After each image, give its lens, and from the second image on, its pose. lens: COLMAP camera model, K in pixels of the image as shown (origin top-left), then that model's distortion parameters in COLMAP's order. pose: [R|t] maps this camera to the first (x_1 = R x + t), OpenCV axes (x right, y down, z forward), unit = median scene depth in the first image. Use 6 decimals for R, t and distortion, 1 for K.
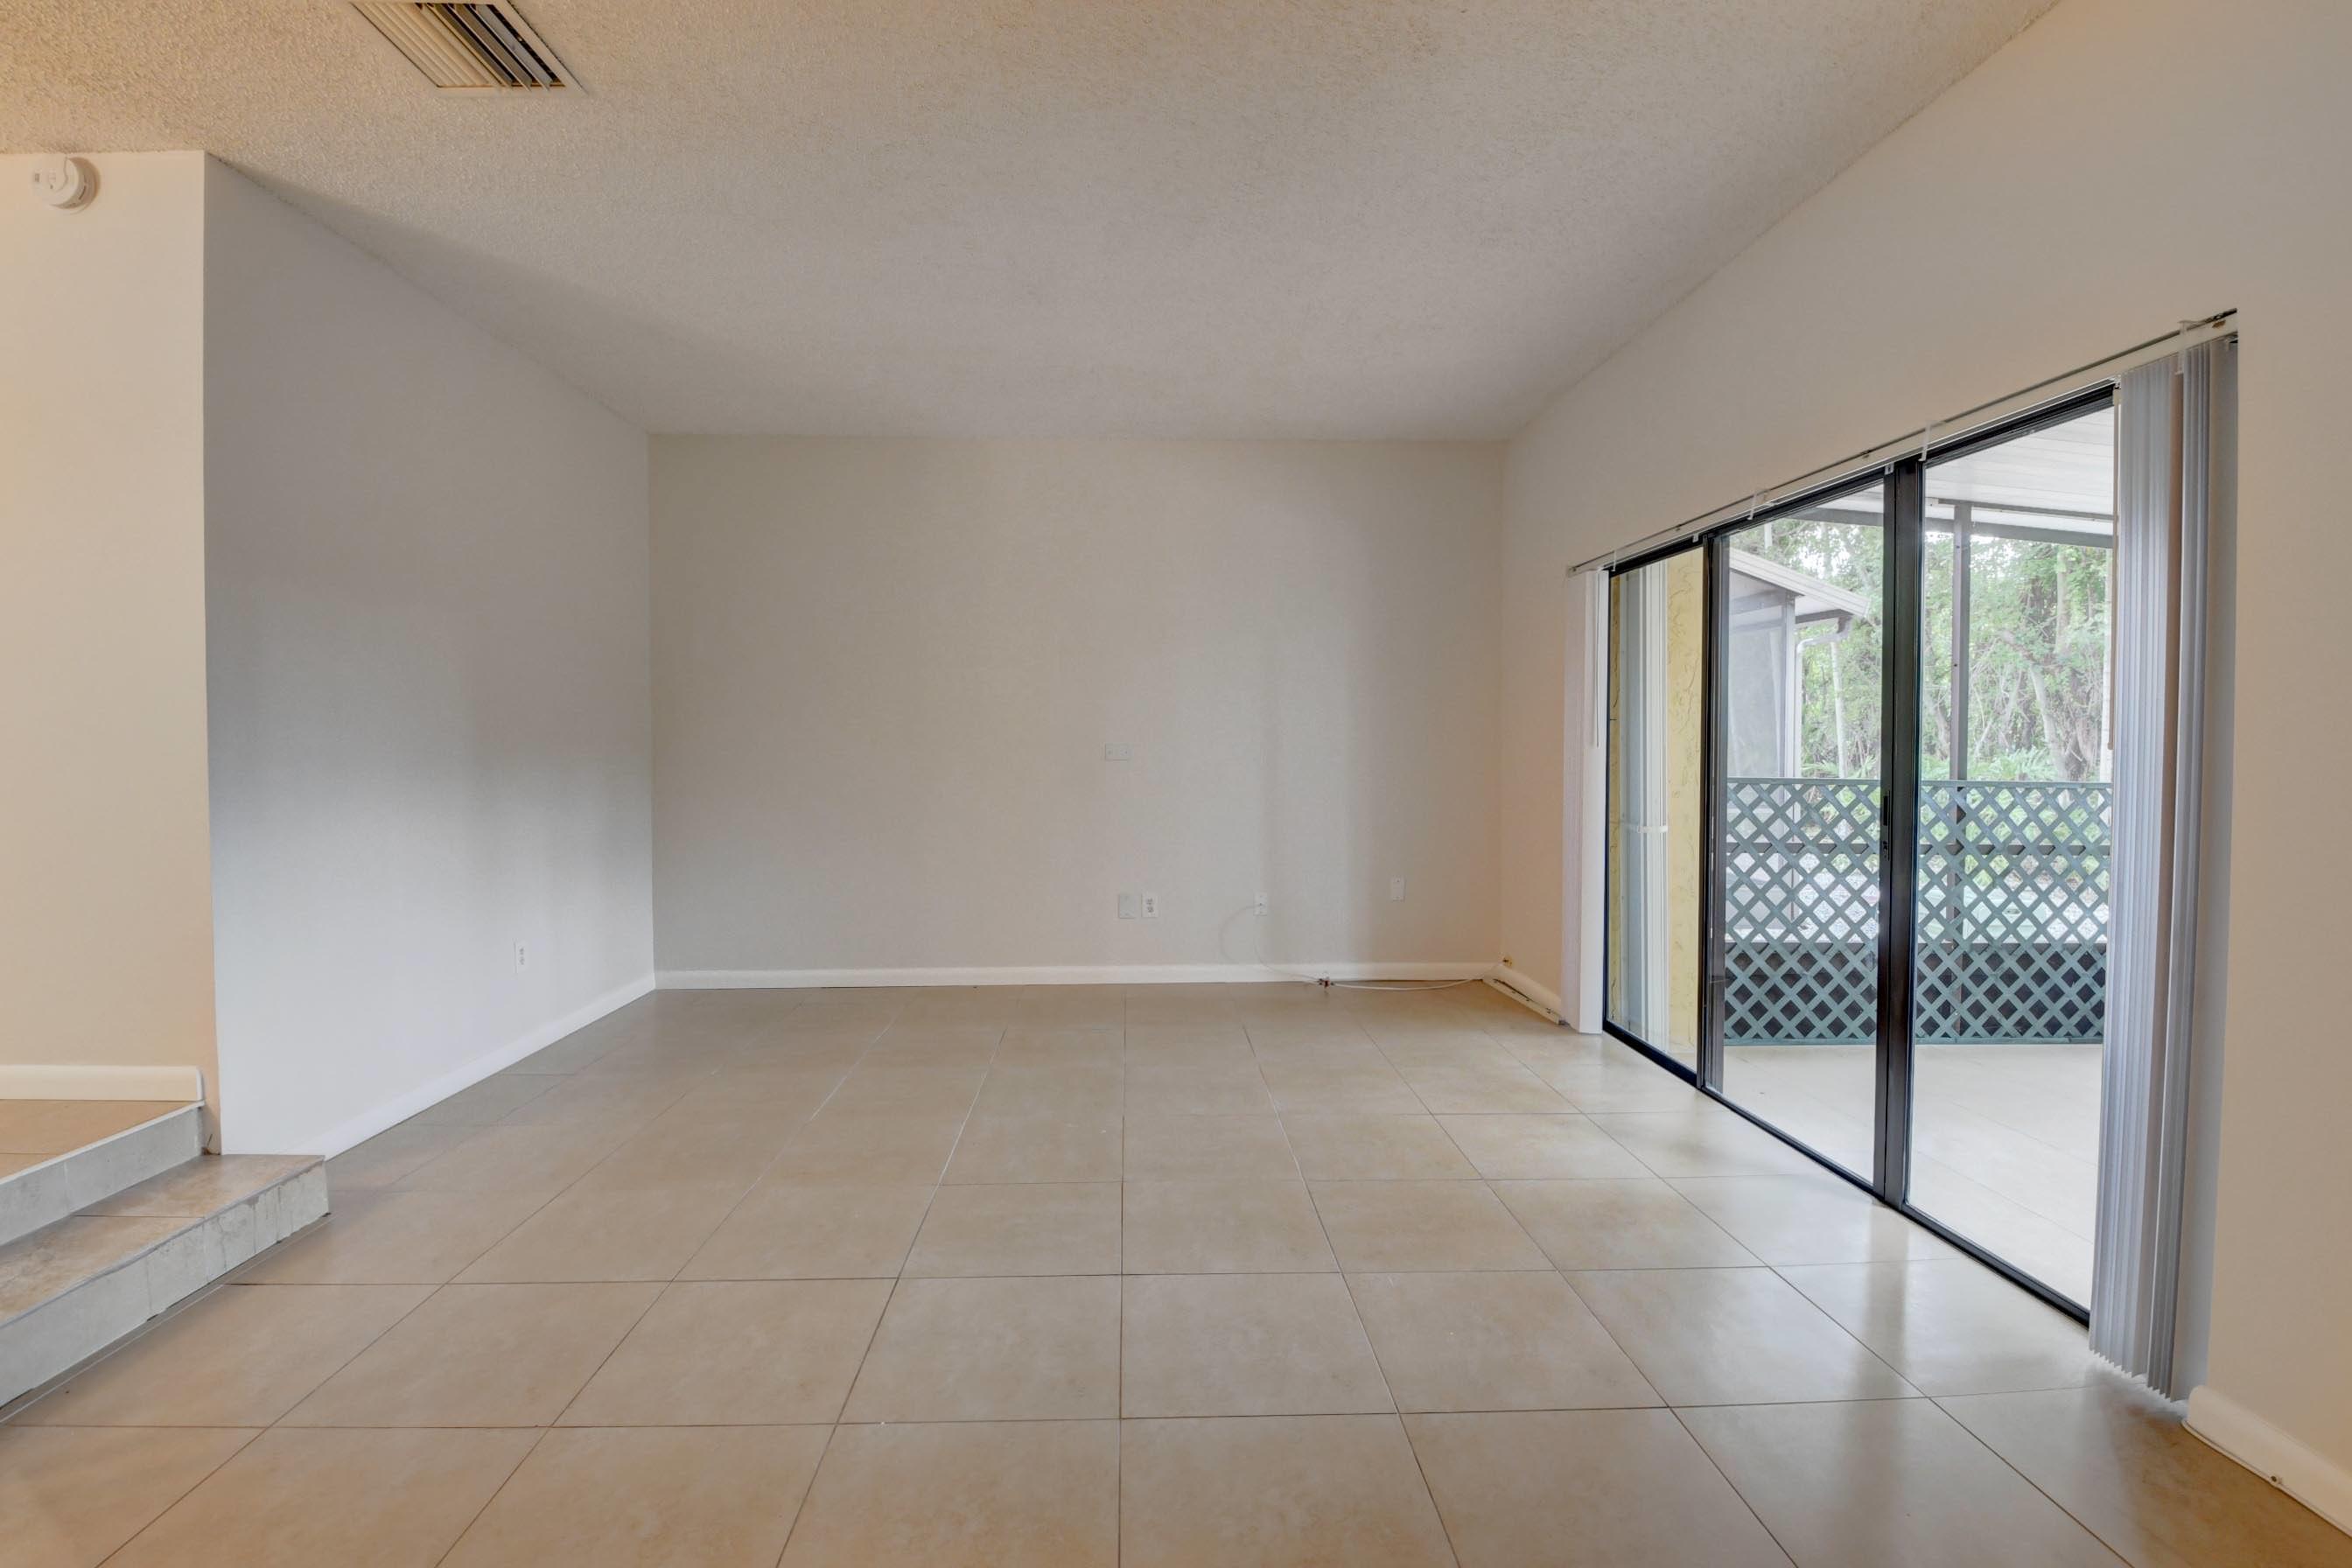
lens RADIAL K [[1036.4, 0, 1167.0], [0, 1036.4, 778.6], [0, 0, 1]] dist [0.001585, -0.015254]
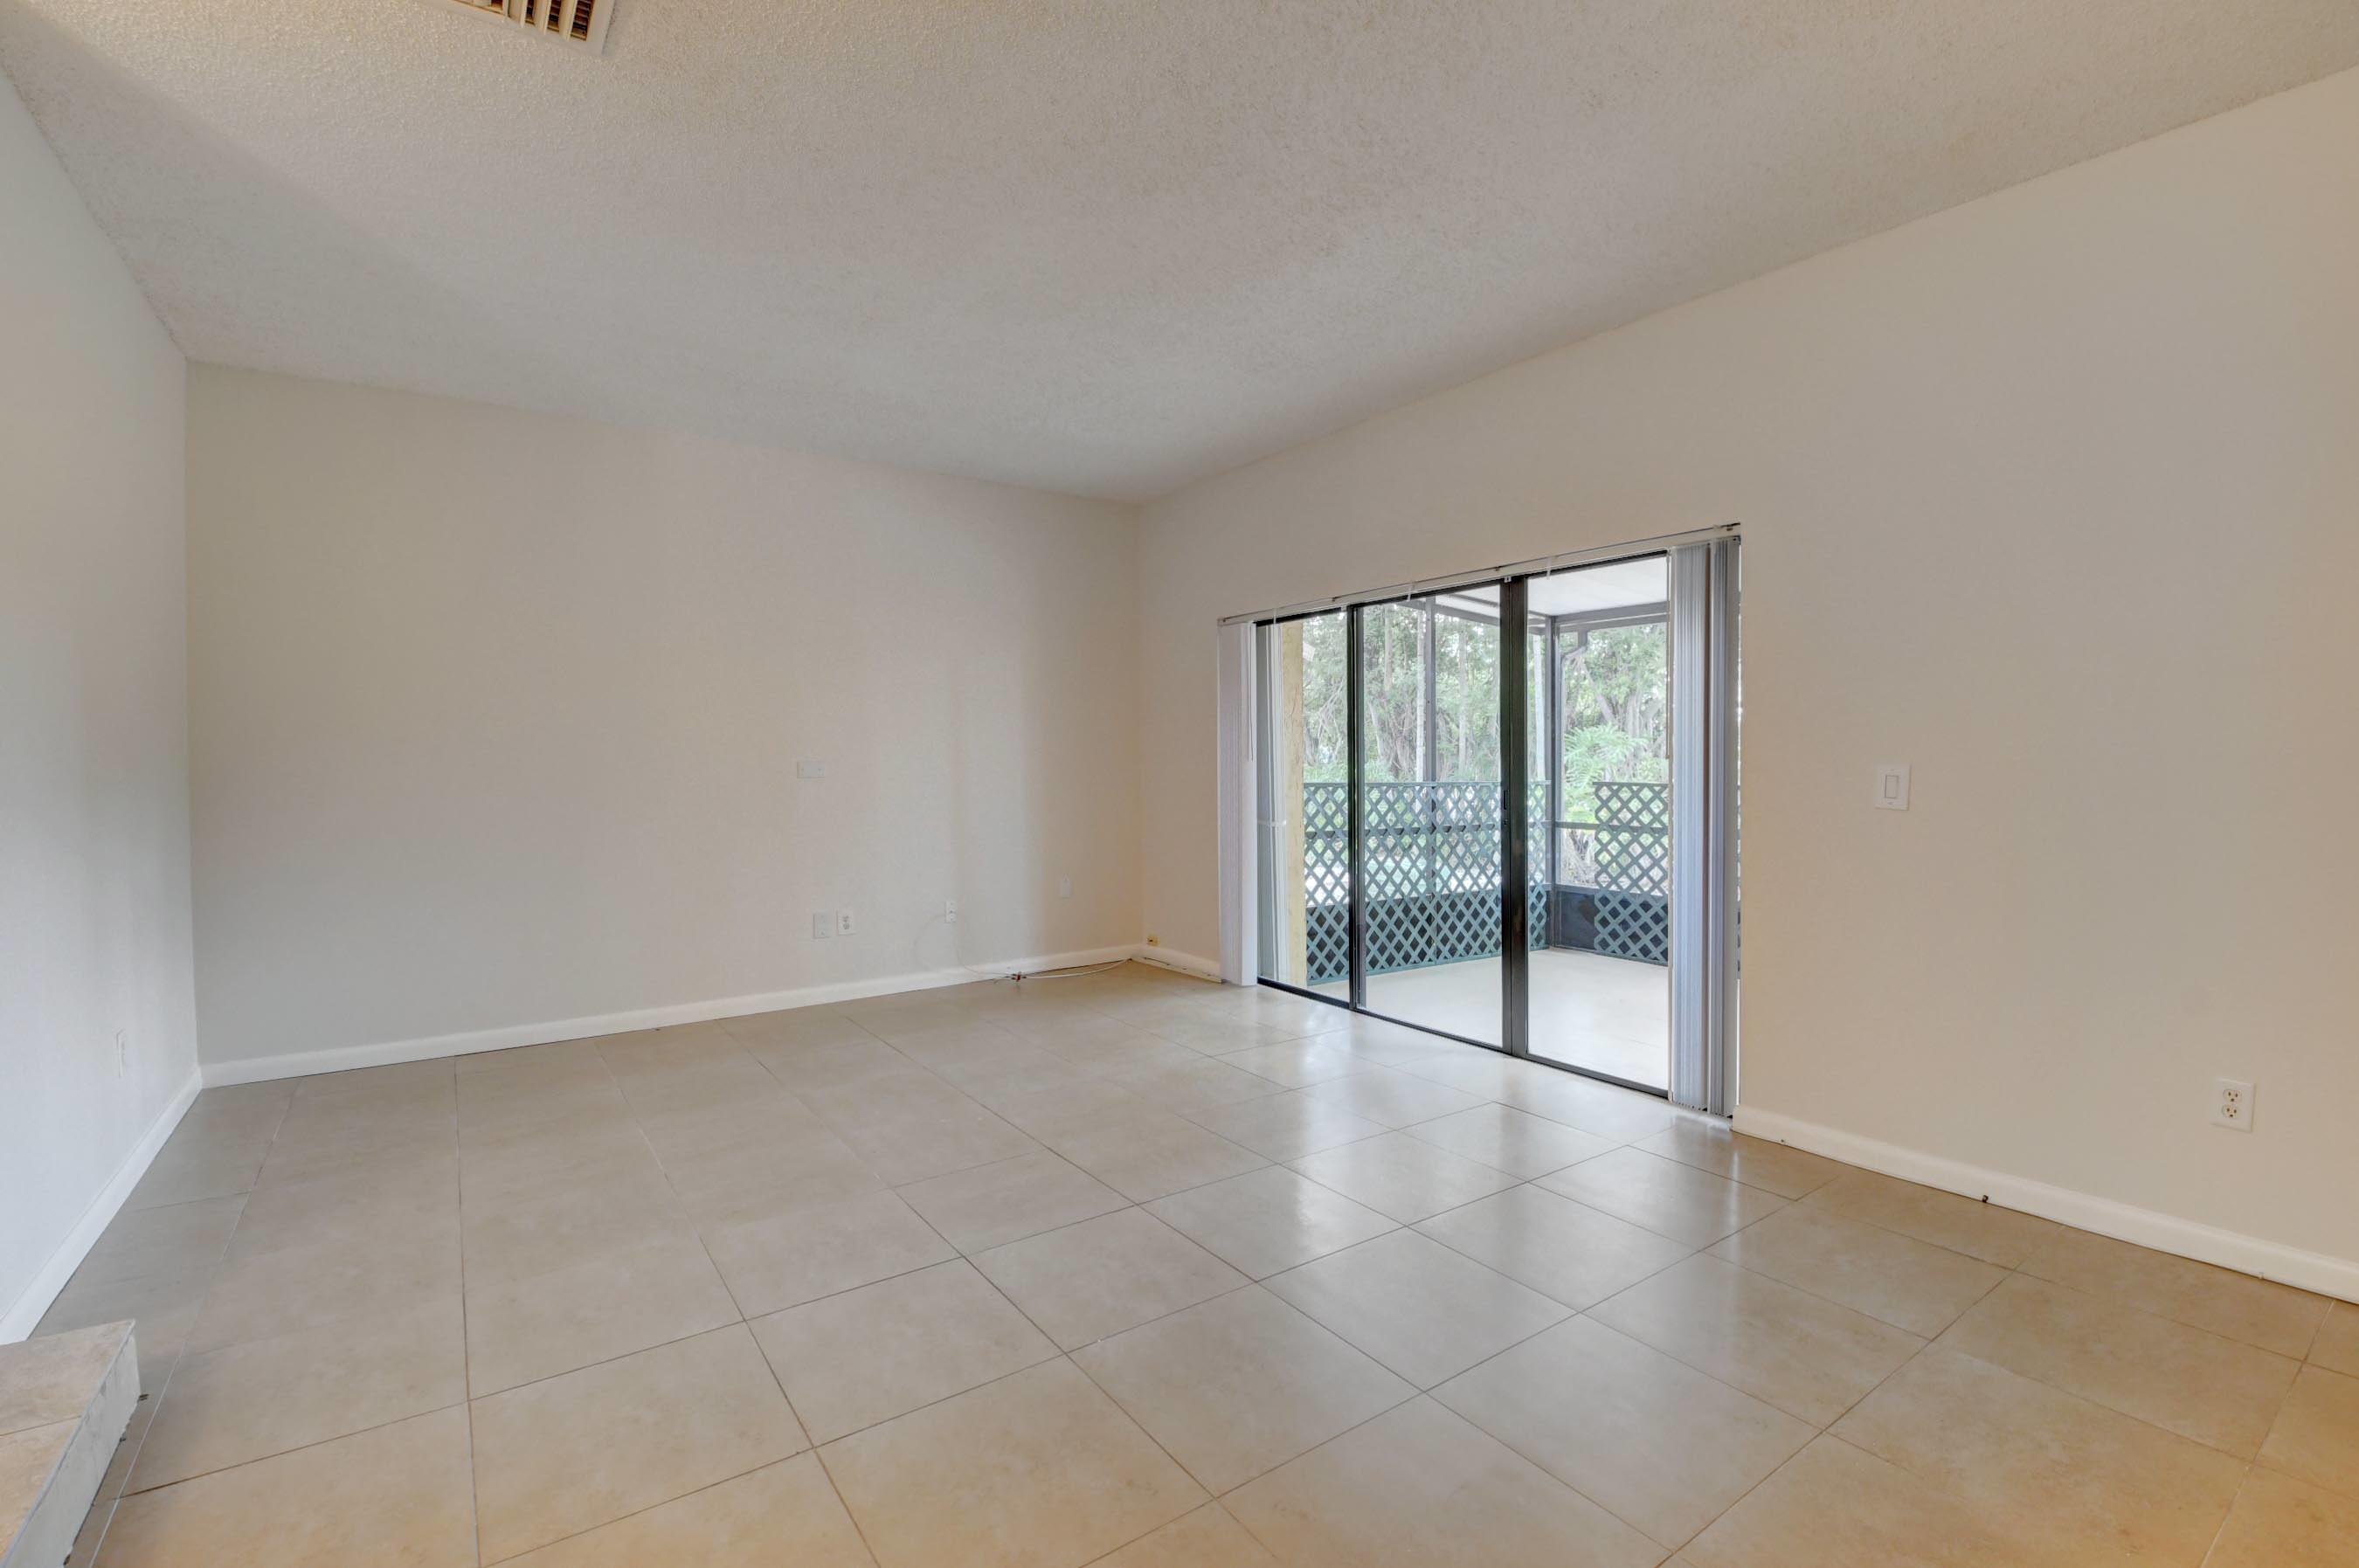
lens RADIAL K [[1039.4, 0, 1137.6], [0, 1039.4, 797.1], [0, 0, 1]] dist [0.001585, -0.015254]
pose [[0.850542, -0.027993, 0.525162, -0.340973], [0.025647, 0.999602, 0.011744, -0.004542], [-0.525282, 0.003480, 0.850921, -0.014342]]
